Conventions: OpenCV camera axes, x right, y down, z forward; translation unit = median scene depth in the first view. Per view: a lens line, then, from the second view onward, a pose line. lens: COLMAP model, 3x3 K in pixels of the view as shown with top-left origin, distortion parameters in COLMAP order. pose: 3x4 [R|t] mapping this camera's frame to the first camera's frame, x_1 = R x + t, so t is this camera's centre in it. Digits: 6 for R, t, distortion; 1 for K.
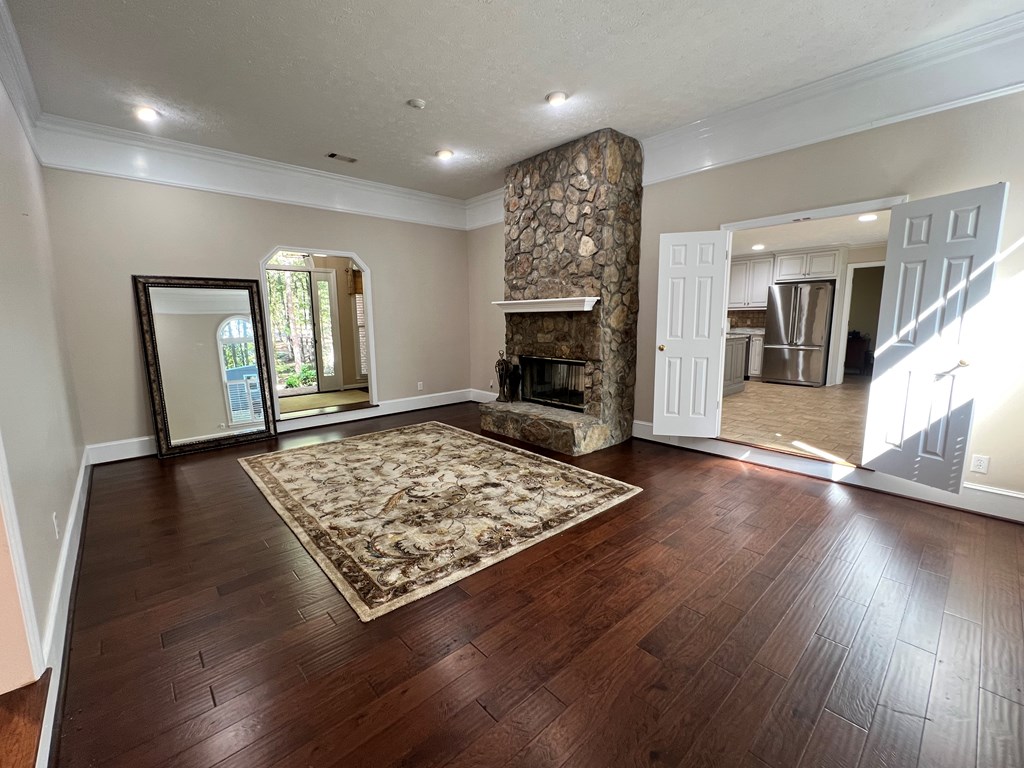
lens RADIAL K [[434.7, 0, 510.6], [0, 434.7, 383.0], [0, 0, 1]] dist [-0.001051, 0.000375]
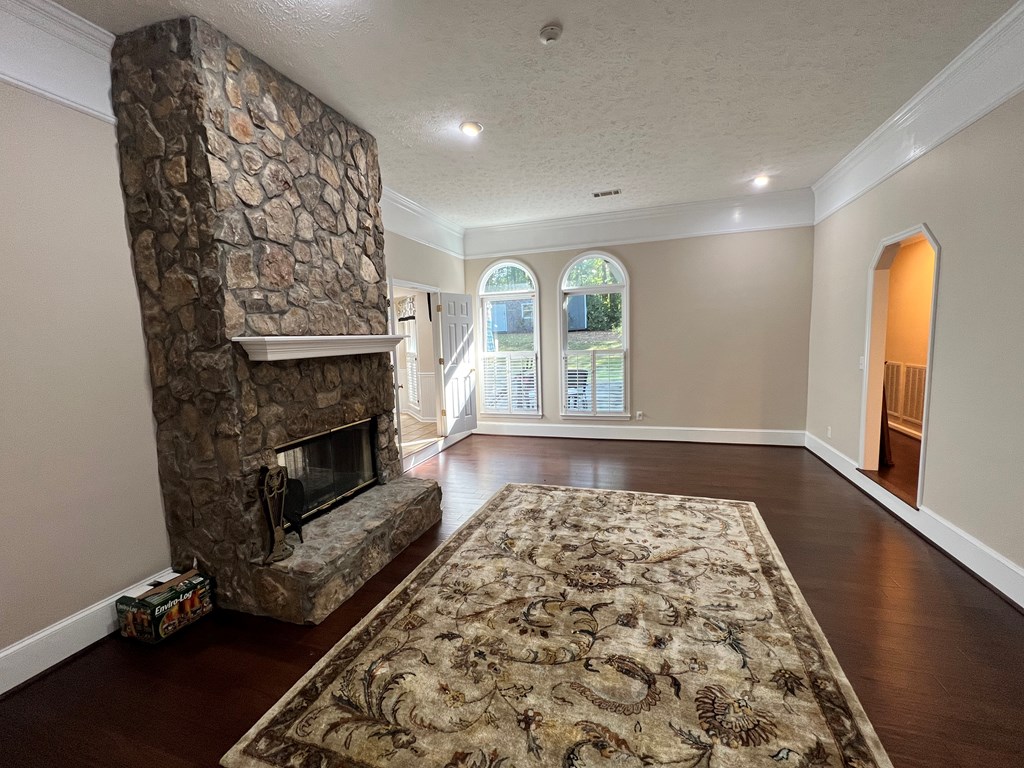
lens RADIAL K [[434.7, 0, 510.6], [0, 434.7, 383.0], [0, 0, 1]] dist [-0.001051, 0.000375]
pose [[-0.494612, -0.064519, 0.866716, -0.613296], [0.167332, 0.971514, 0.167812, -0.199526], [-0.852853, 0.228031, -0.469726, 1.155439]]
